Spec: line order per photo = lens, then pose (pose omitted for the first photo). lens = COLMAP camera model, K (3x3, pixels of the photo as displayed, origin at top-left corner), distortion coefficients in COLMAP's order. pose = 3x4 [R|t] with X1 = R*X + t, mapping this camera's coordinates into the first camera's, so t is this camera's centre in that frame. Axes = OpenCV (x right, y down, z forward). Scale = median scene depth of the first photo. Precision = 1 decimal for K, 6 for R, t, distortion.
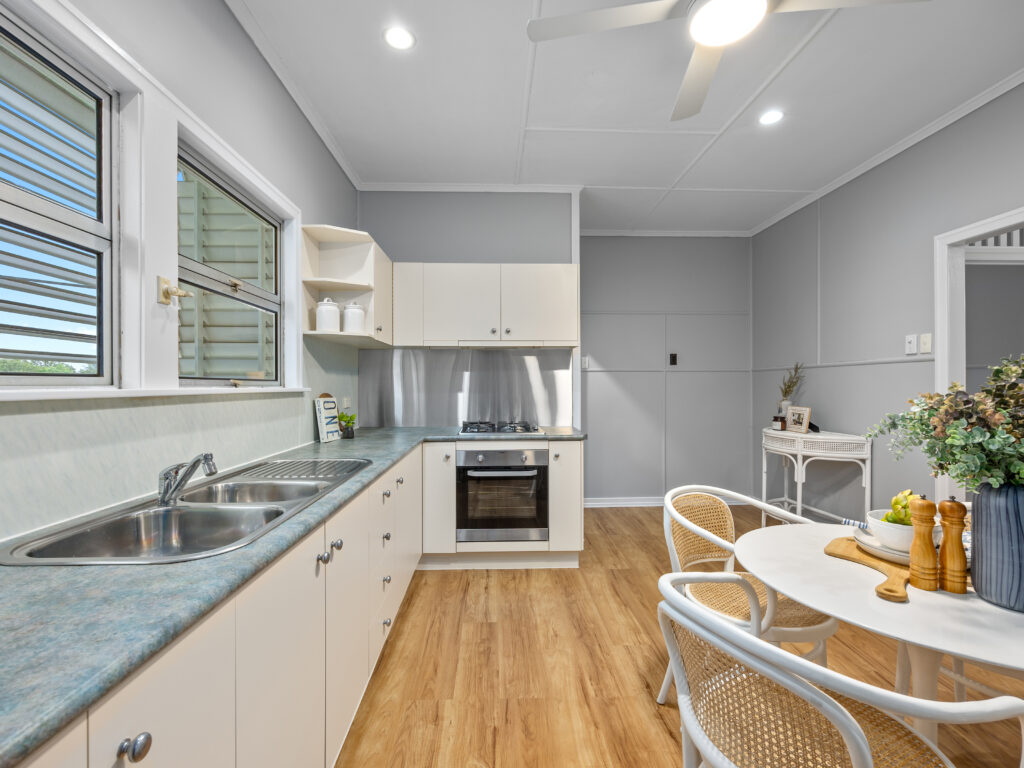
lens RADIAL K [[463.9, 0, 513.8], [0, 463.9, 389.0], [0, 0, 1]] dist [-0.002846, -0.000514]
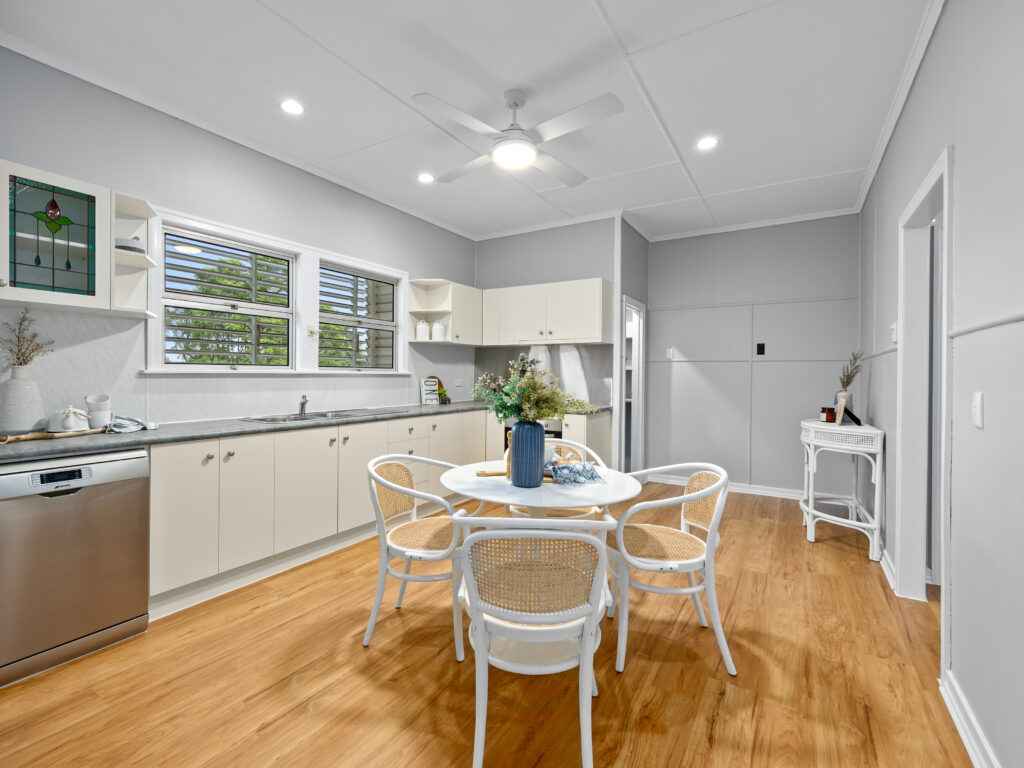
lens RADIAL K [[463.9, 0, 509.1], [0, 463.9, 379.9], [0, 0, 1]] dist [-0.002846, -0.000514]
pose [[0.828386, 0.017243, -0.559892, 0.836466], [-0.015920, 0.999847, 0.007238, 0.007331], [0.559932, 0.002918, 0.828534, -0.250145]]
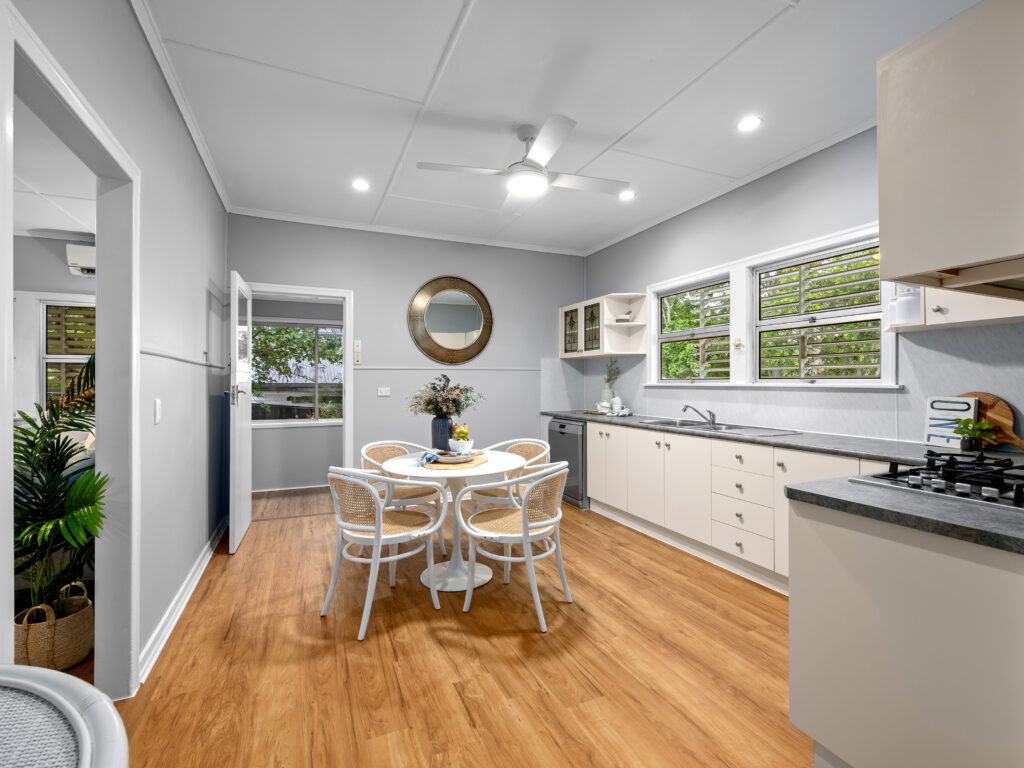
lens RADIAL K [[463.9, 0, 512.5], [0, 463.9, 379.4], [0, 0, 1]] dist [-0.002846, -0.000514]
pose [[-0.928596, 0.003100, -0.371079, 0.717126], [0.001678, 0.999990, 0.004155, -0.019419], [0.371088, 0.003236, -0.928592, 1.601559]]
